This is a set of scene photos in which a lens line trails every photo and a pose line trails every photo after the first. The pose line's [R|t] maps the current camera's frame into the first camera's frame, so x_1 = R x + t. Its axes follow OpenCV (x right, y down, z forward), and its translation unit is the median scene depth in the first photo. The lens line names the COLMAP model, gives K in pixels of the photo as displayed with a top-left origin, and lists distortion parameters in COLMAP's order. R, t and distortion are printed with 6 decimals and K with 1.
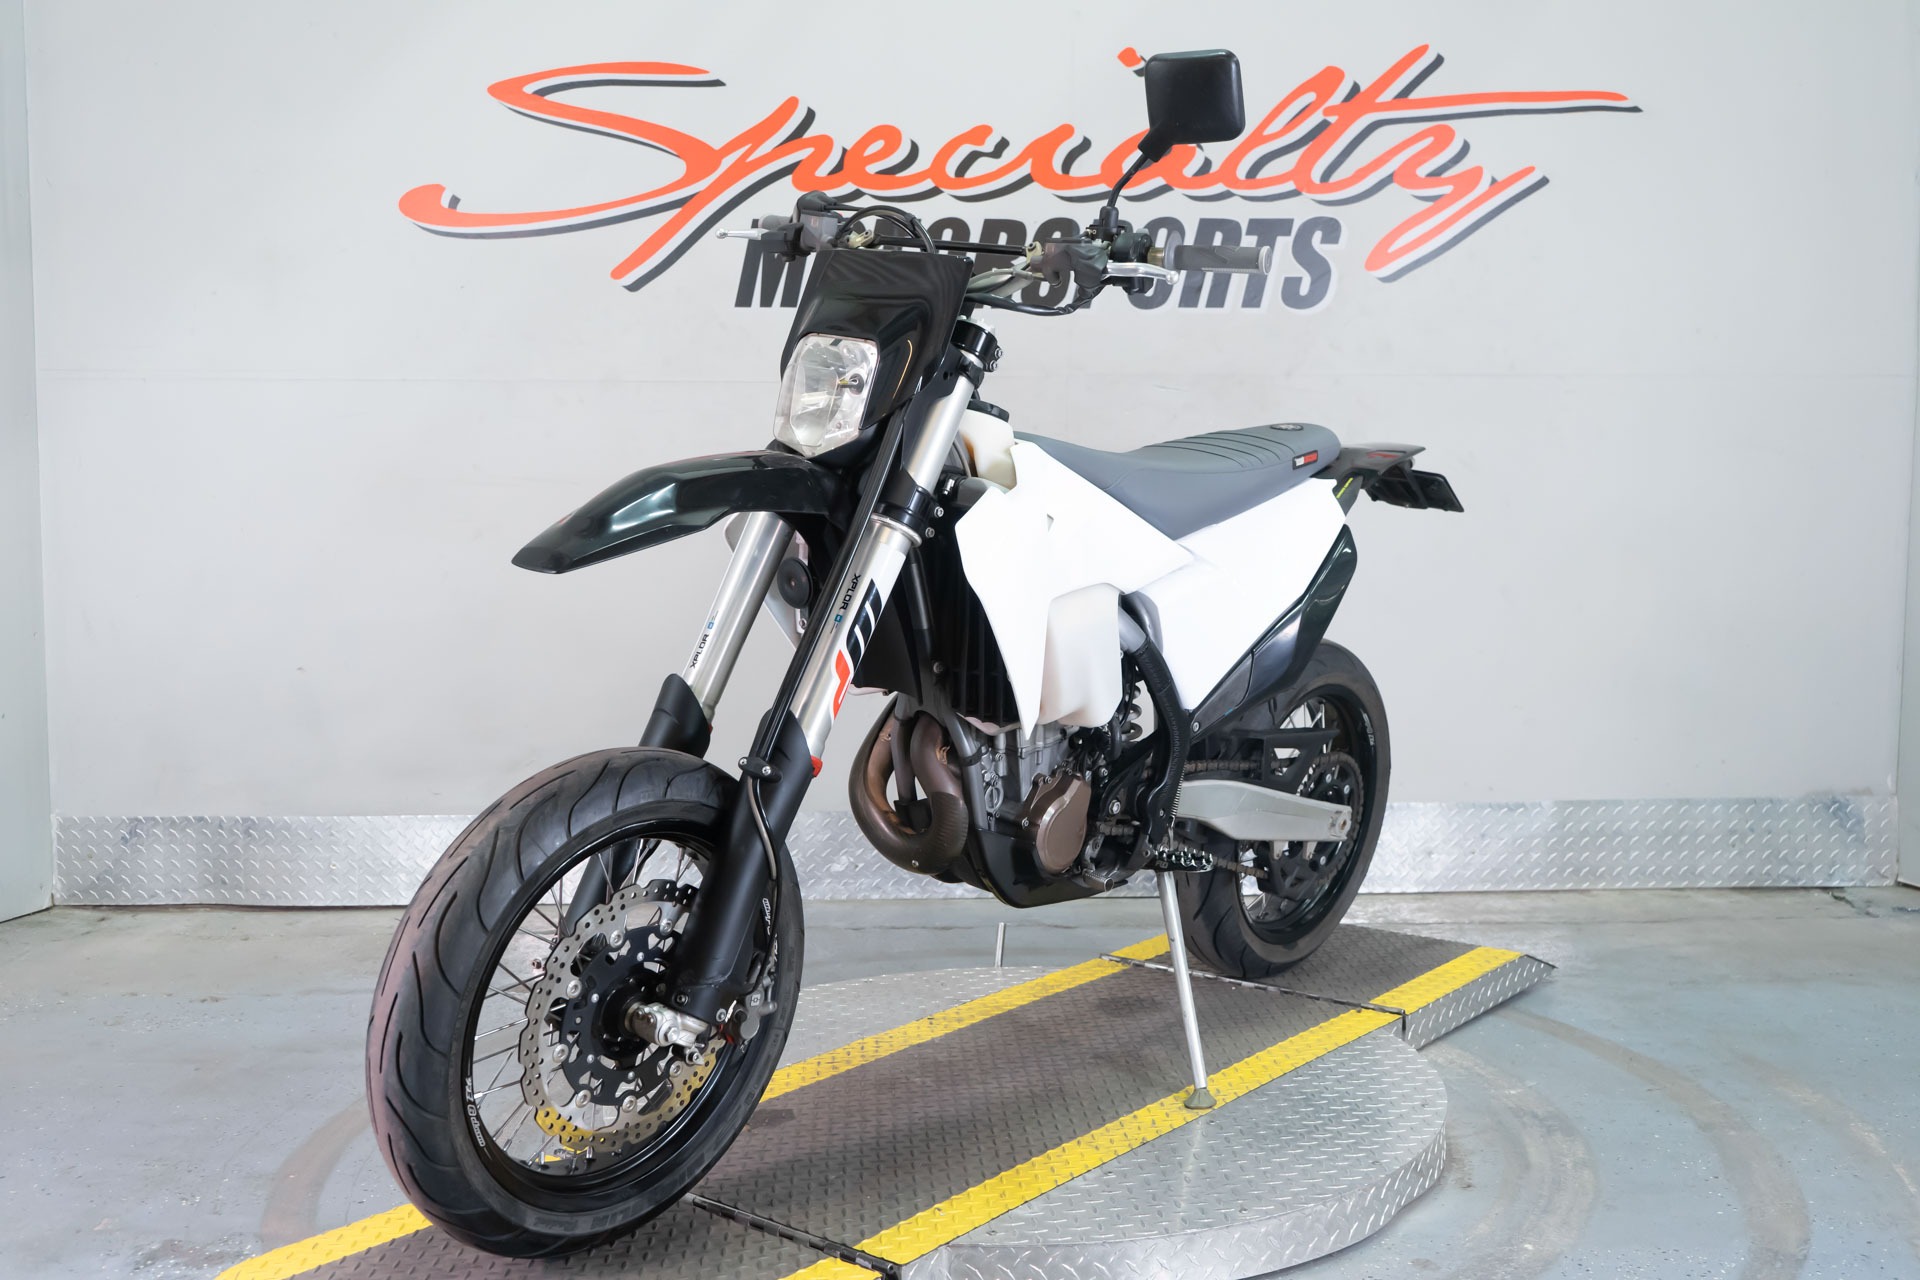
lens RADIAL K [[1907.0, 0, 960.0], [0, 1907.0, 640.0], [0, 0, 1]] dist [-0.002814, 0.015138]
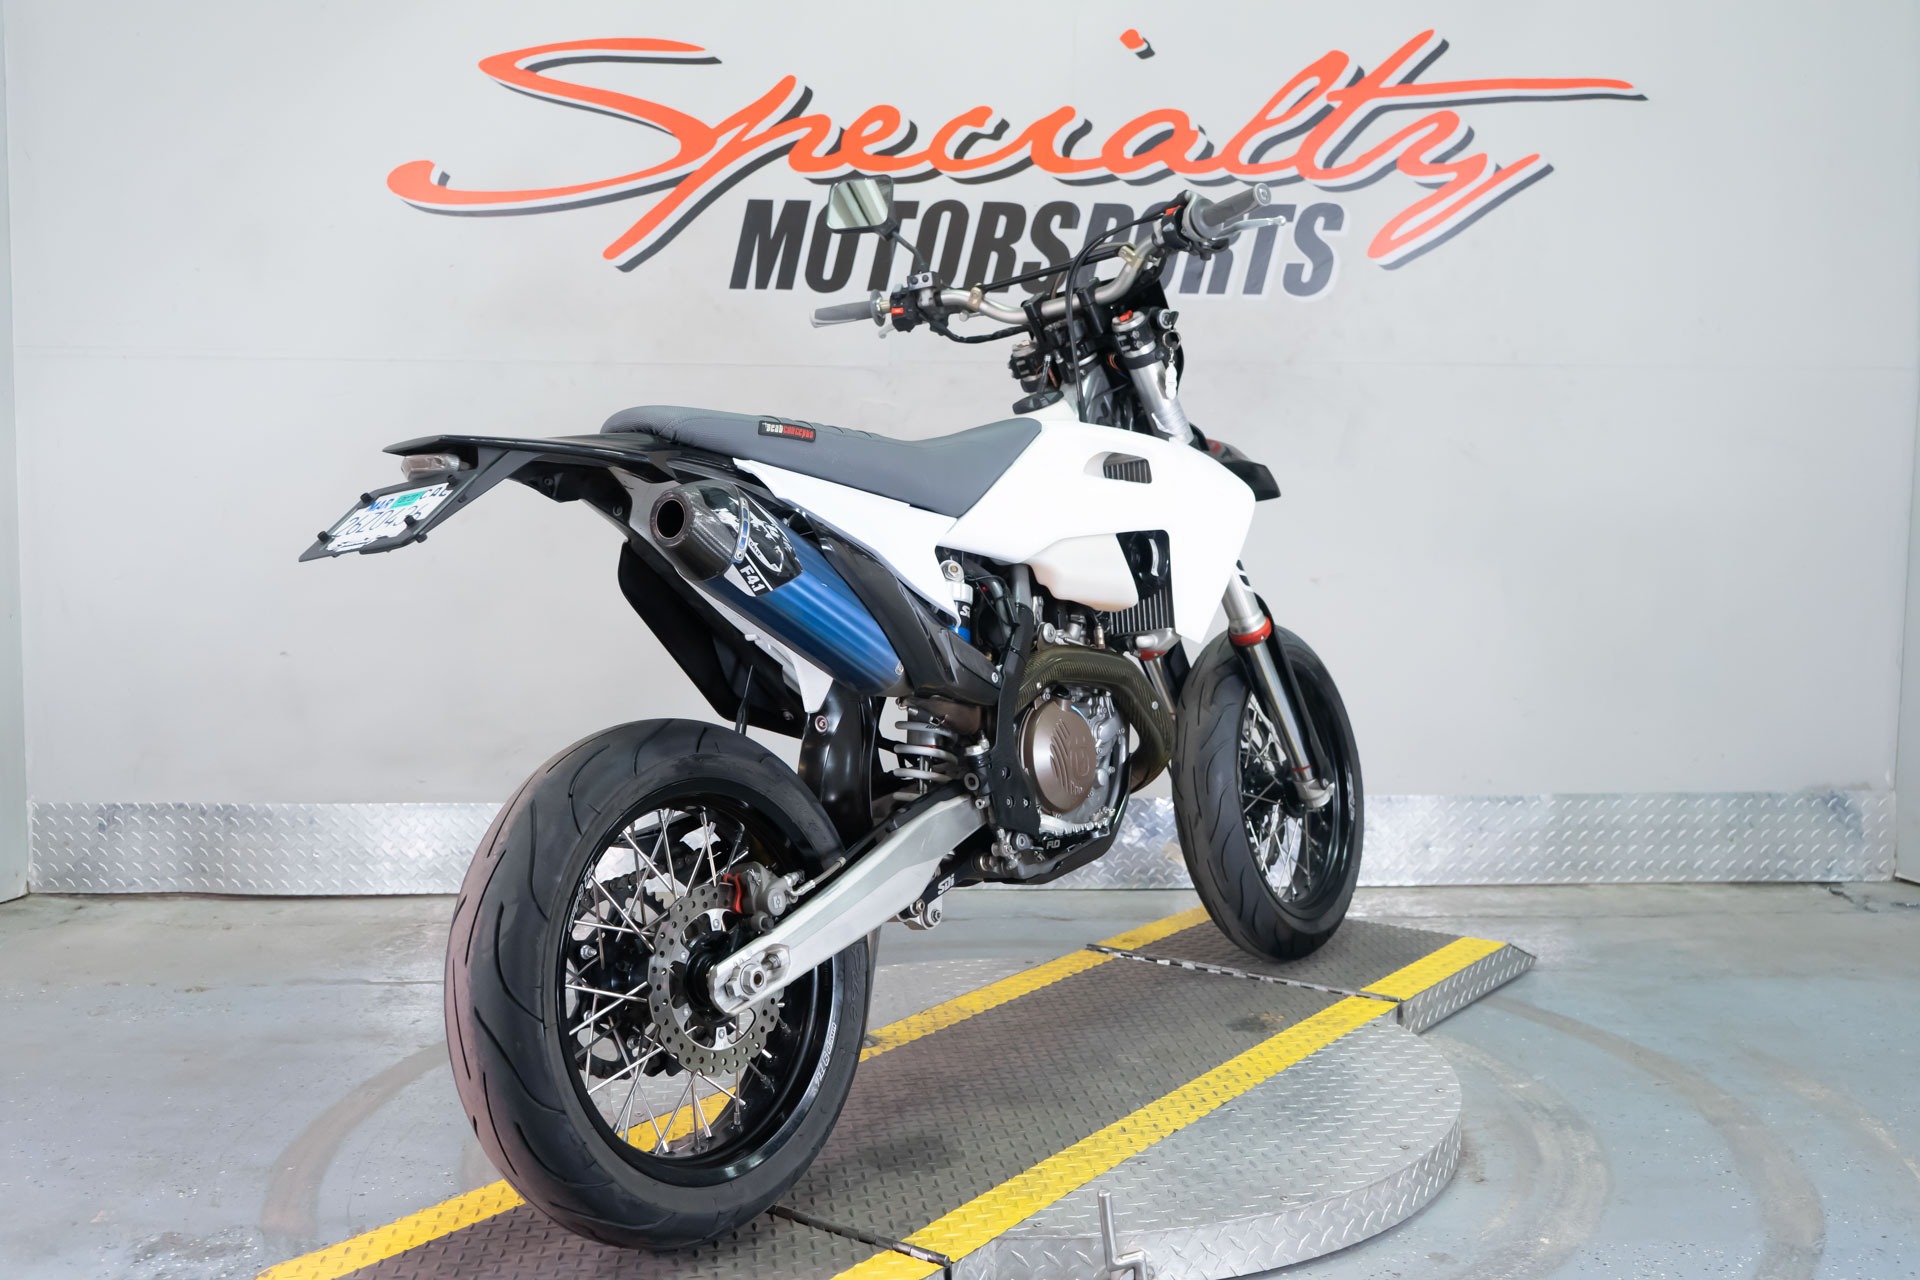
lens RADIAL K [[1935.4, 0, 960.0], [0, 1935.4, 640.0], [0, 0, 1]] dist [-0.000782, 0.010351]
pose [[0.999843, 0.006247, 0.016593, -0.014621], [-0.006341, 0.999964, 0.005620, 0.000396], [-0.016558, -0.005724, 0.999847, -0.002233]]
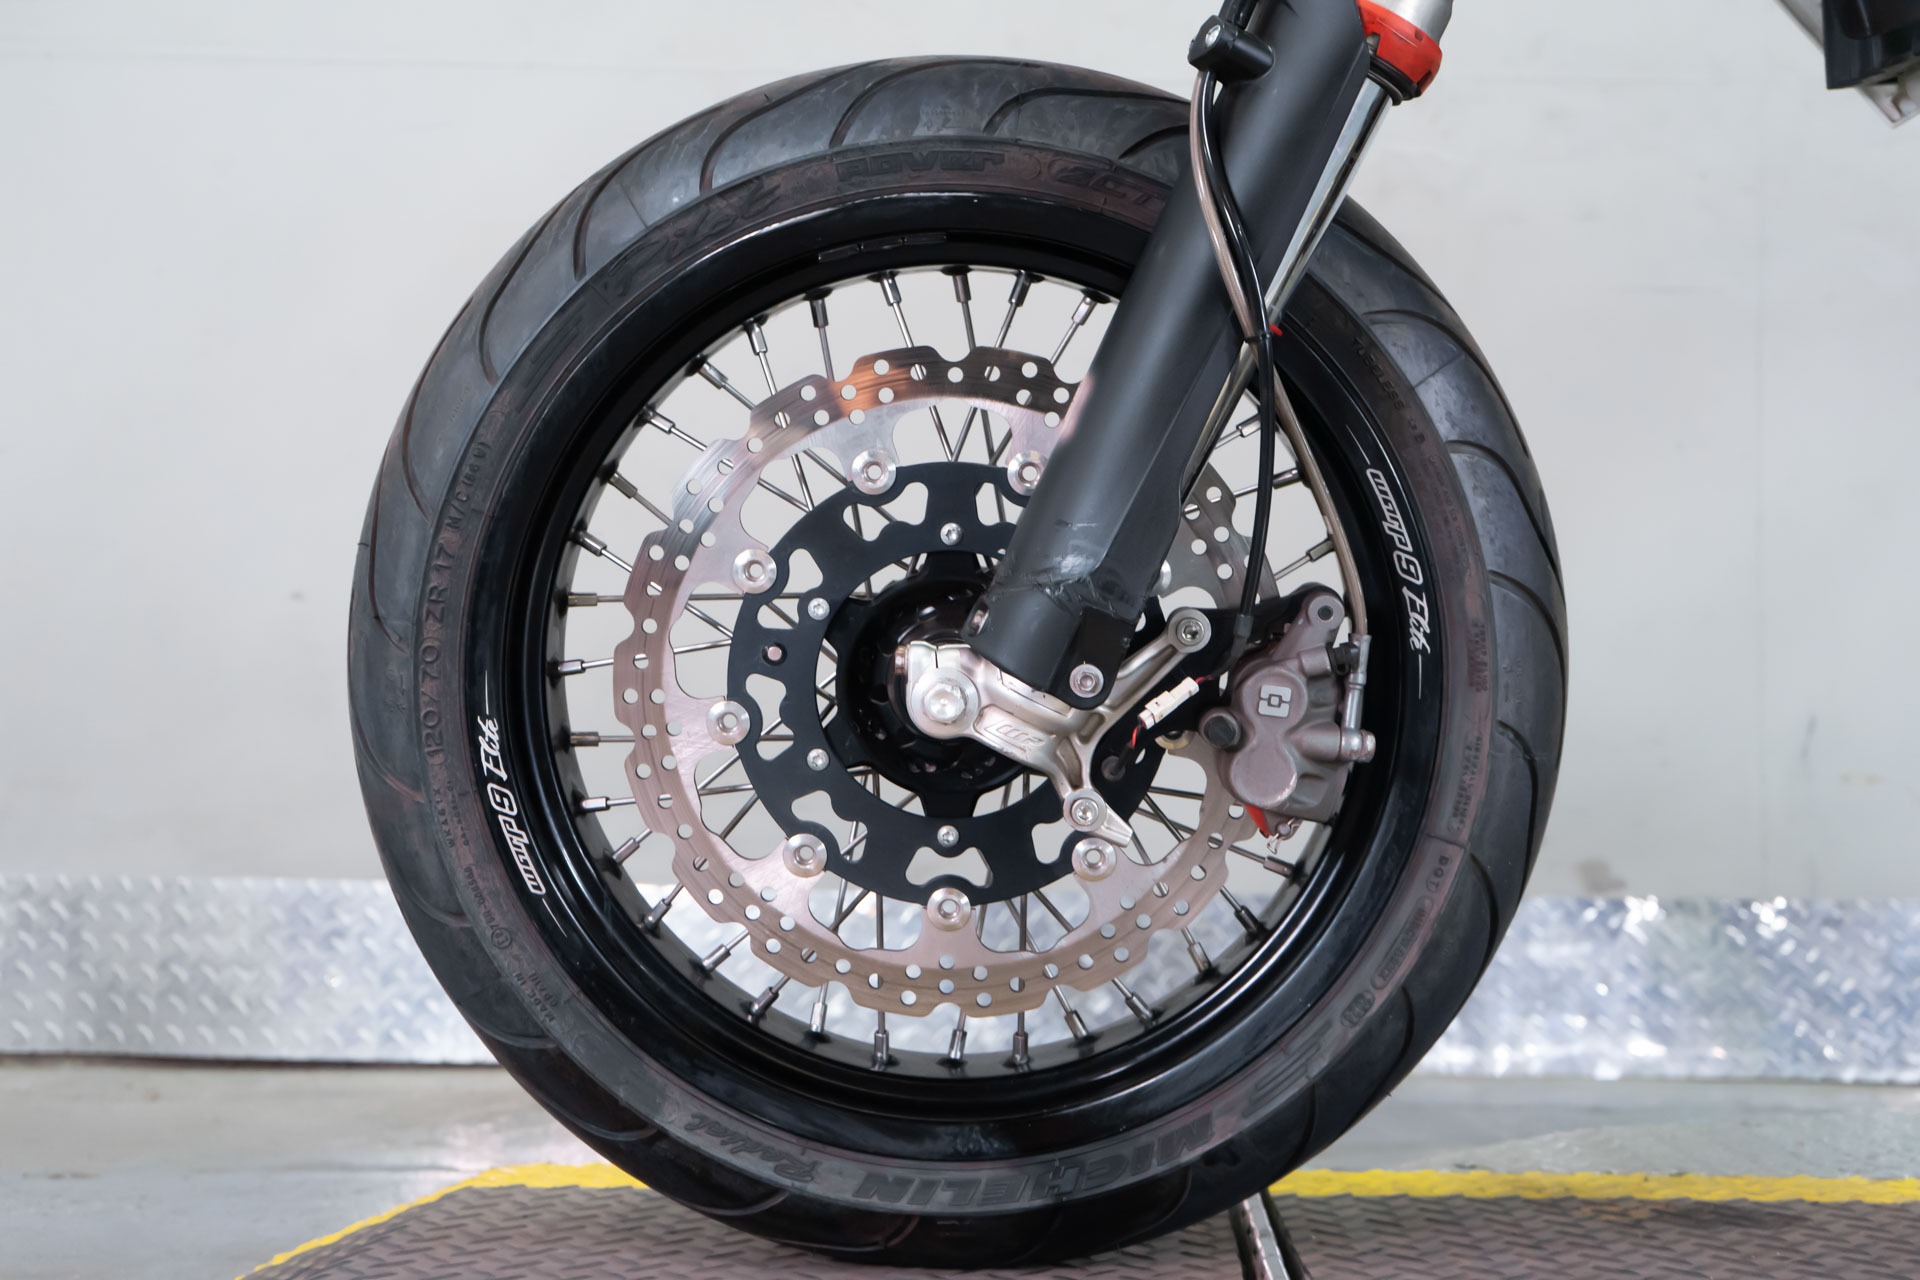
lens RADIAL K [[2237.0, 0, 960.0], [0, 2237.0, 640.0], [0, 0, 1]] dist [0.020095, 0.026317]
pose [[0.999762, 0.017974, -0.012359, -0.159944], [-0.019699, 0.987302, -0.157630, 0.124528], [0.009369, 0.157836, 0.987421, 0.407580]]
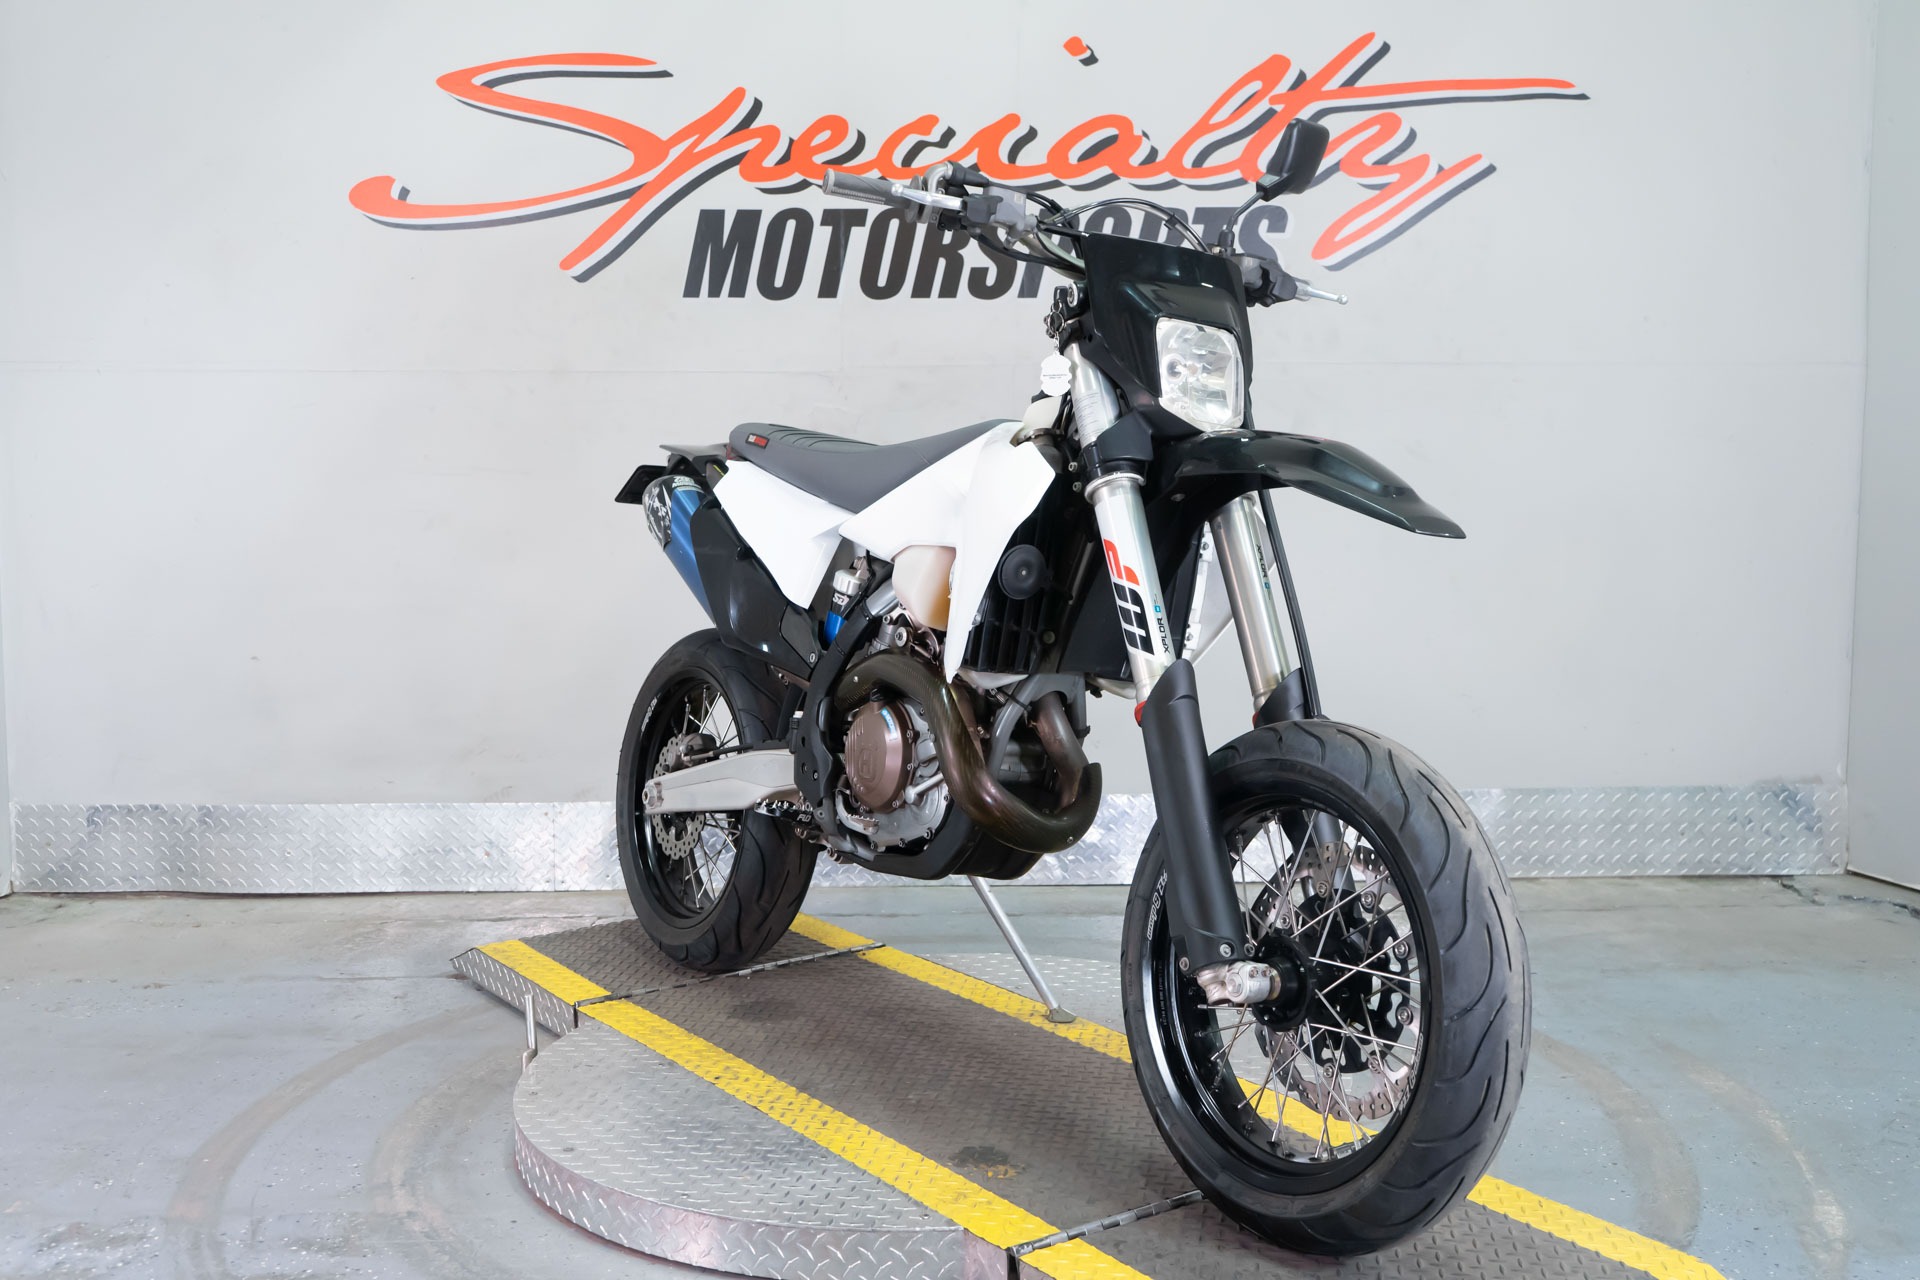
lens RADIAL K [[1907.0, 0, 960.0], [0, 1907.0, 640.0], [0, 0, 1]] dist [-0.002814, 0.015138]
pose [[0.999938, -0.000883, -0.011099, 0.038978], [0.000952, 0.999980, 0.006174, -0.000318], [0.011093, -0.006184, 0.999919, -0.003322]]
